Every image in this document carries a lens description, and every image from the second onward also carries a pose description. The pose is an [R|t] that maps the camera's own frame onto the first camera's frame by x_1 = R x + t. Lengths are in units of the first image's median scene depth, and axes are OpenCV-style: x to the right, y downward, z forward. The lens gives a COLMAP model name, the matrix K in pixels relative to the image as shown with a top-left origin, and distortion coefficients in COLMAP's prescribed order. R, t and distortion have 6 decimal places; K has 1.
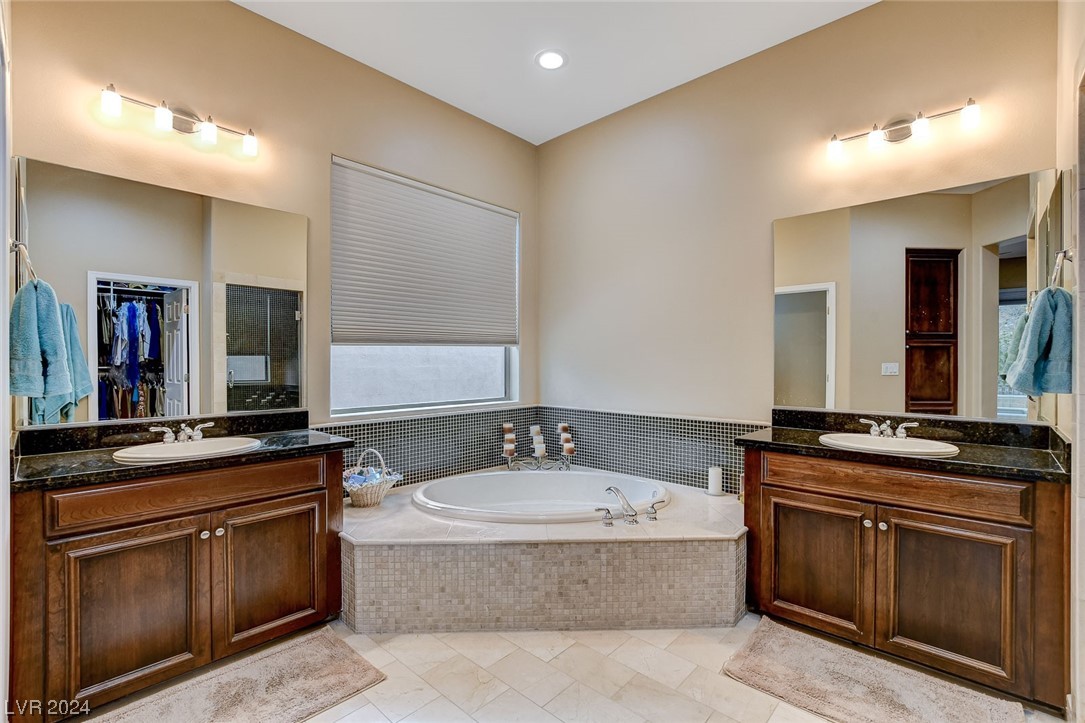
lens RADIAL K [[488.4, 0, 540.1], [0, 488.4, 367.0], [0, 0, 1]] dist [-0.002519, 0.000001]
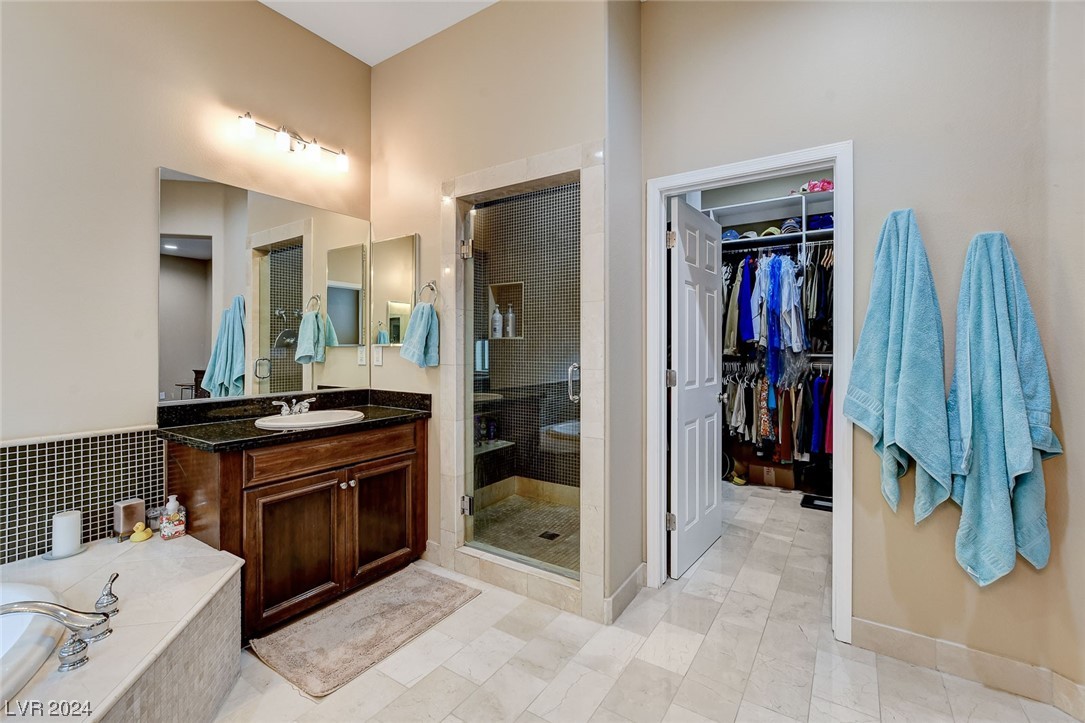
lens RADIAL K [[473.8, 0, 540.8], [0, 473.8, 348.1], [0, 0, 1]] dist [-0.002210, -0.000462]
pose [[-0.159619, -0.001287, 0.987178, -0.470064], [0.009123, 0.999955, 0.002779, -0.005541], [-0.987137, 0.009449, -0.159600, 0.650957]]
